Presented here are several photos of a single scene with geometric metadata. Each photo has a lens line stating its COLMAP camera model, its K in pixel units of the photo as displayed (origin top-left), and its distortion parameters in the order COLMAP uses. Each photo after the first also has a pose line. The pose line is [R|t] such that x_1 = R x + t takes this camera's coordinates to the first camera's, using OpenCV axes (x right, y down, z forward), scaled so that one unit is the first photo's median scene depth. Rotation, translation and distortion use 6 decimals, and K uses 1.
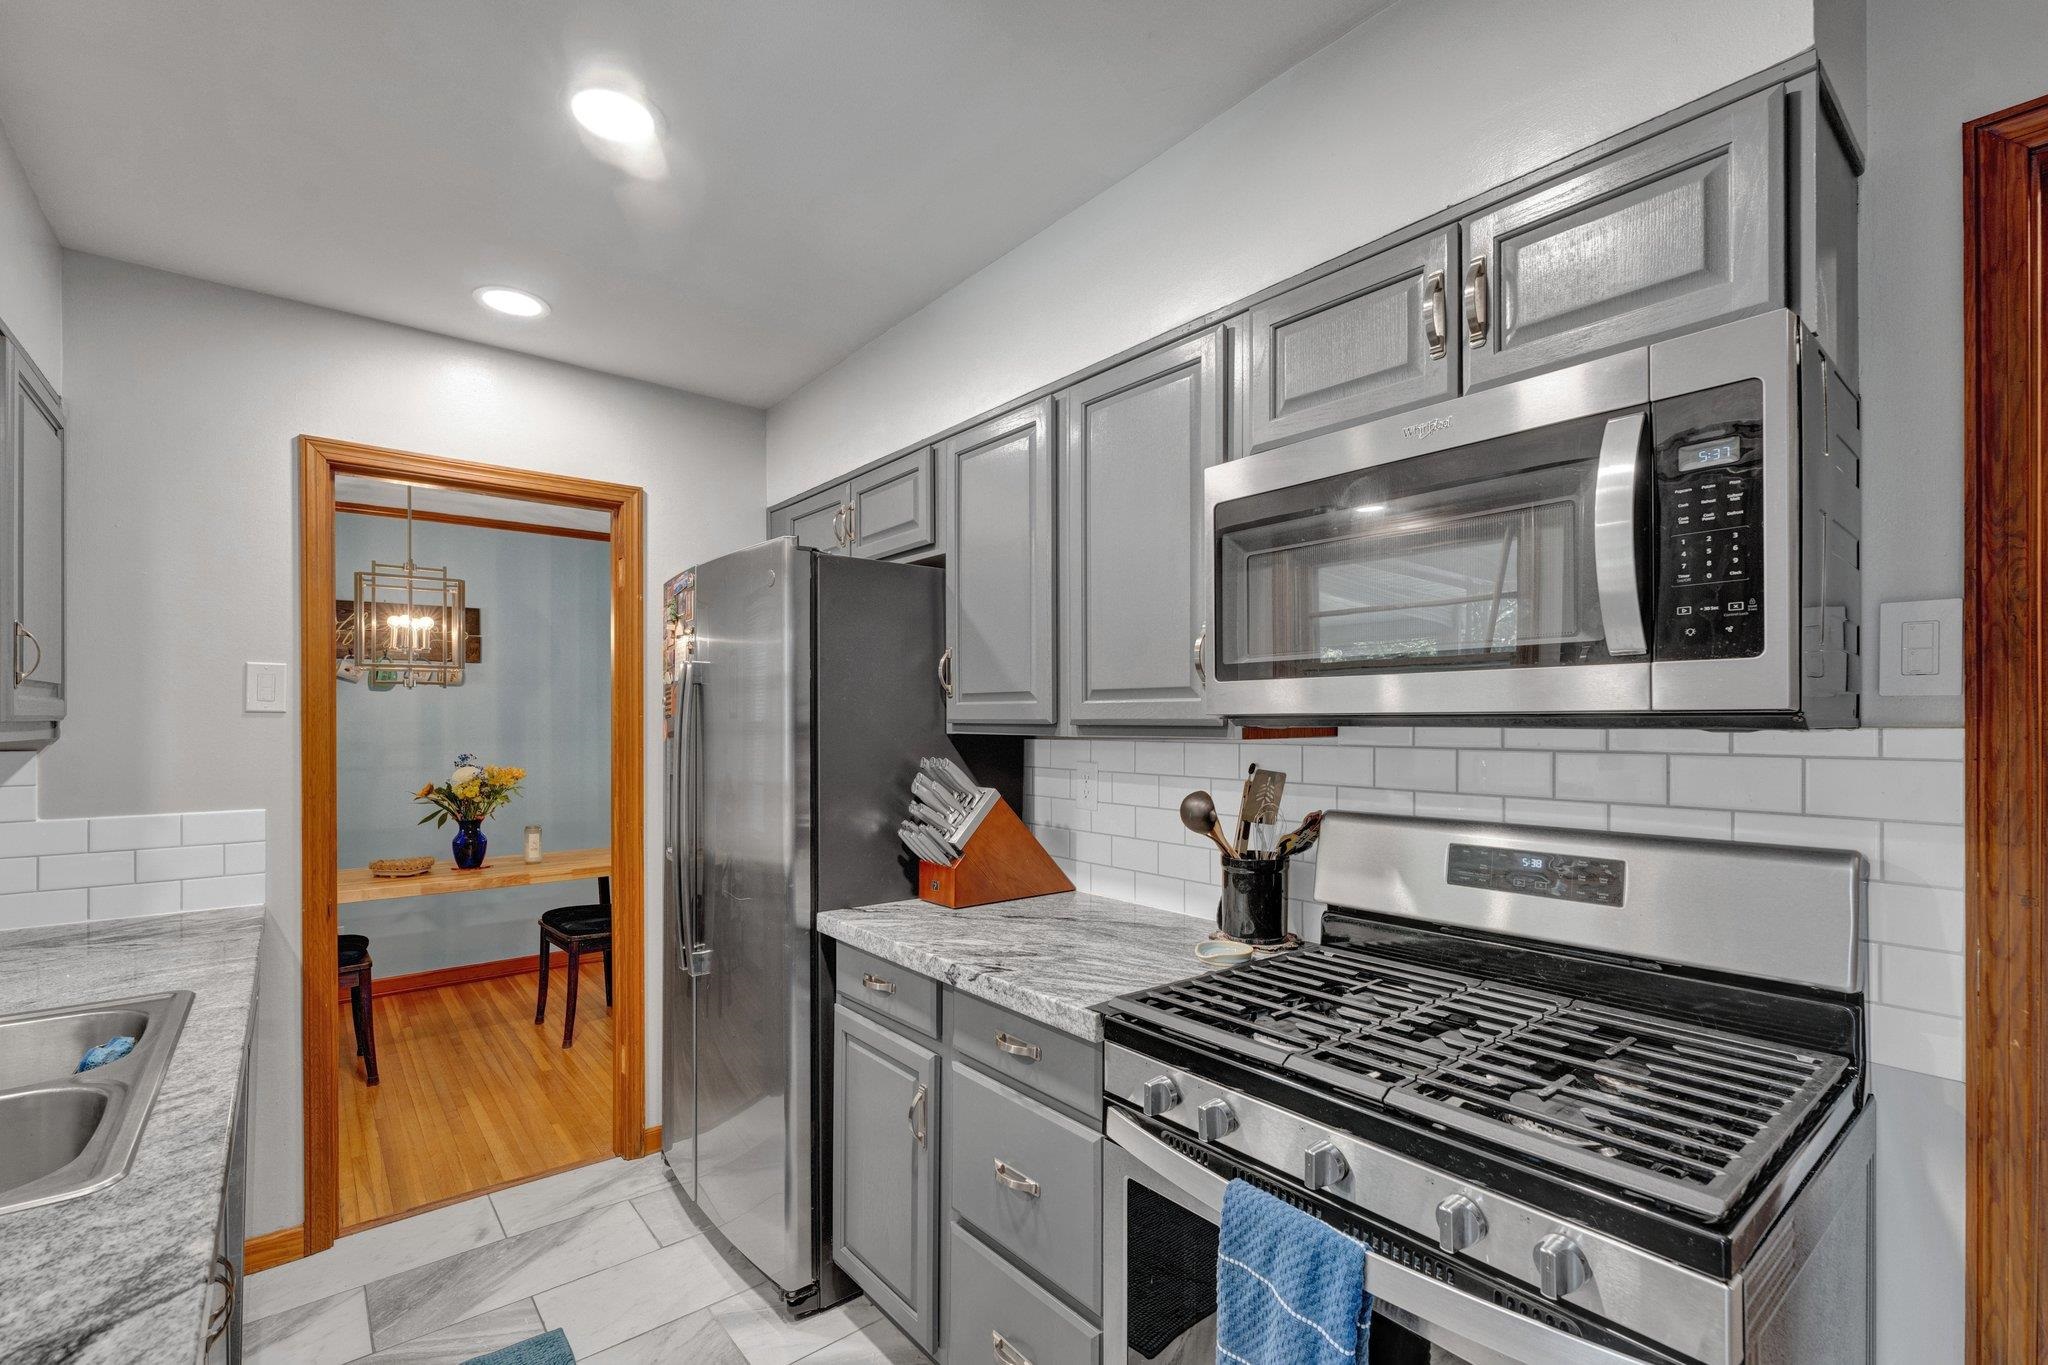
lens RADIAL K [[899.4, 0, 1026.2], [0, 899.4, 715.5], [0, 0, 1]] dist [-0.000461, -0.000181]
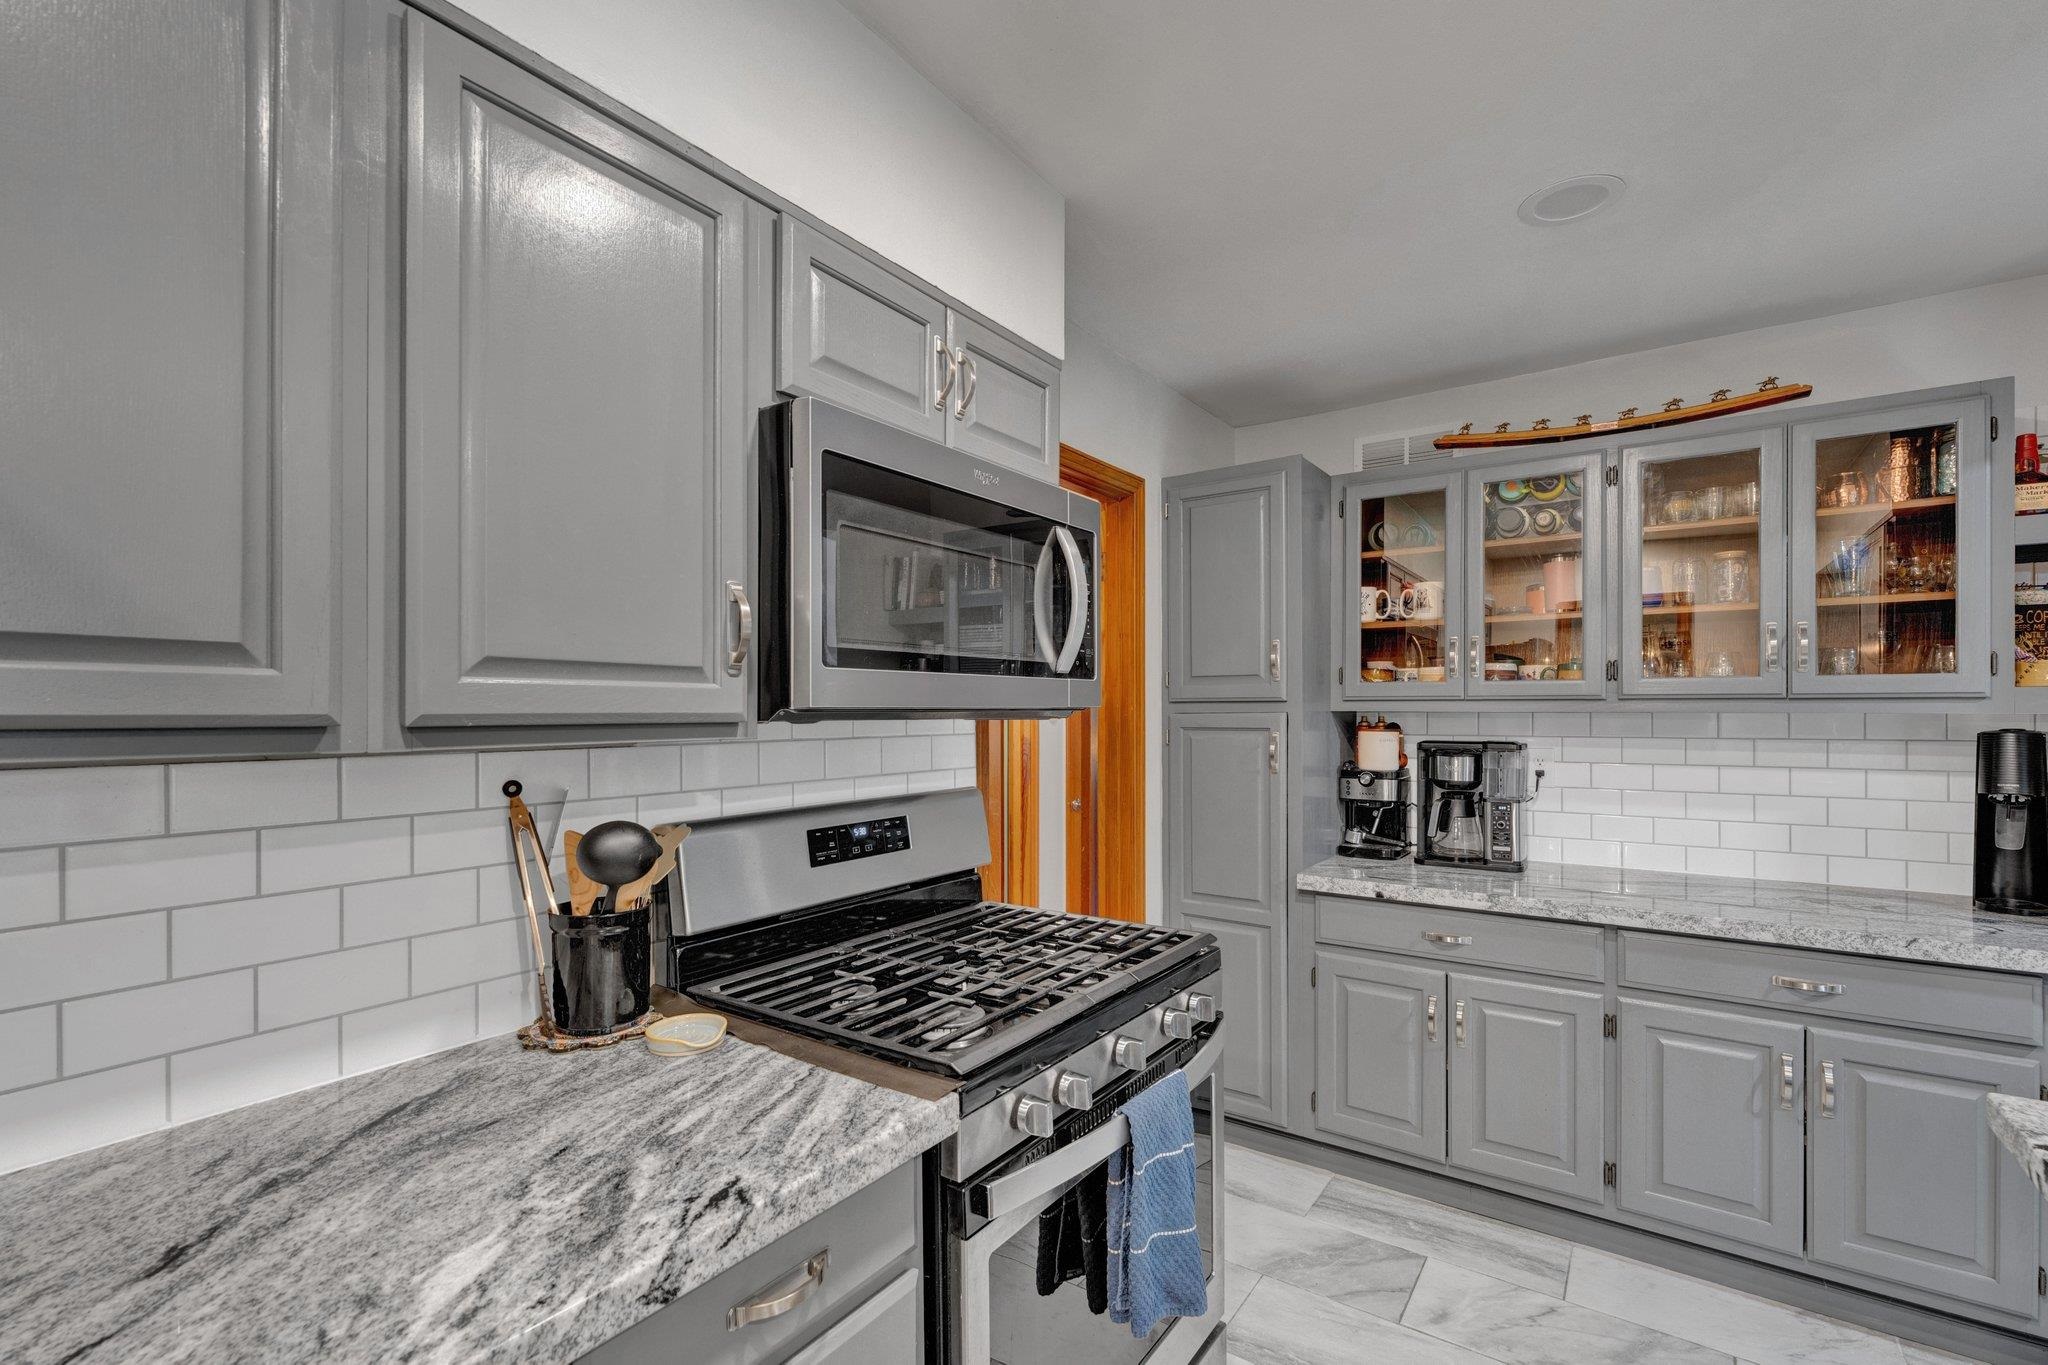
lens RADIAL K [[899.4, 0, 1026.2], [0, 899.4, 715.5], [0, 0, 1]] dist [-0.000461, -0.000181]
pose [[-0.273267, -0.002765, 0.961934, -0.534315], [-0.001987, 0.999995, 0.002310, 0.003583], [-0.961936, -0.001280, -0.273271, 0.901791]]
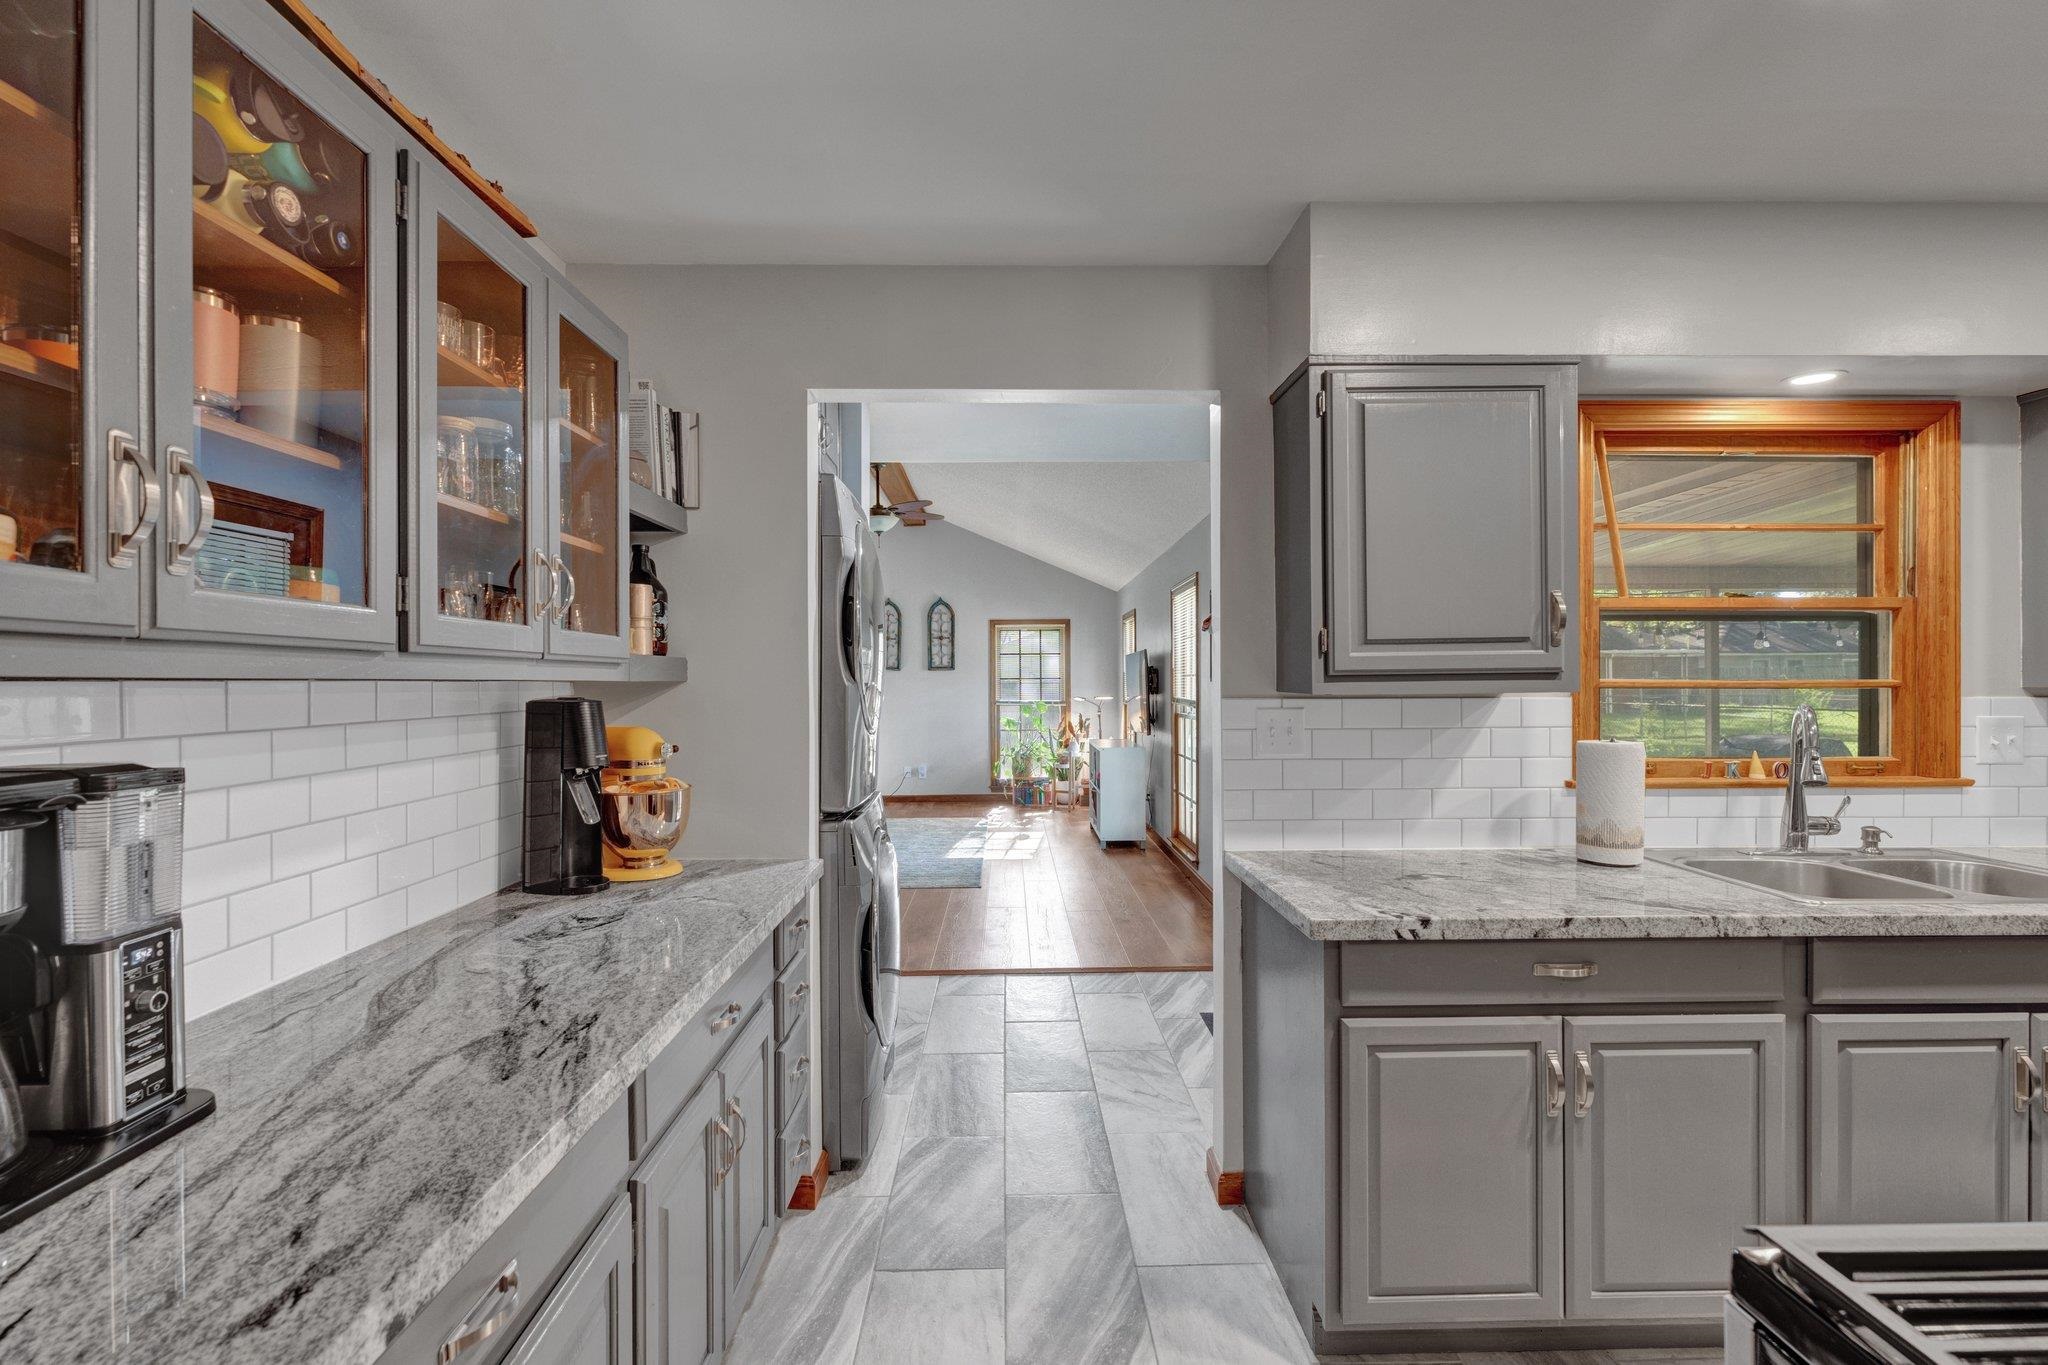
lens RADIAL K [[879.9, 0, 1030.7], [0, 879.9, 678.8], [0, 0, 1]] dist [-0.001226, -0.000008]
pose [[-0.612833, 0.004398, -0.790200, 0.819049], [0.006632, 0.999978, 0.000422, 0.003447], [0.790184, -0.004982, -0.612849, 0.425534]]
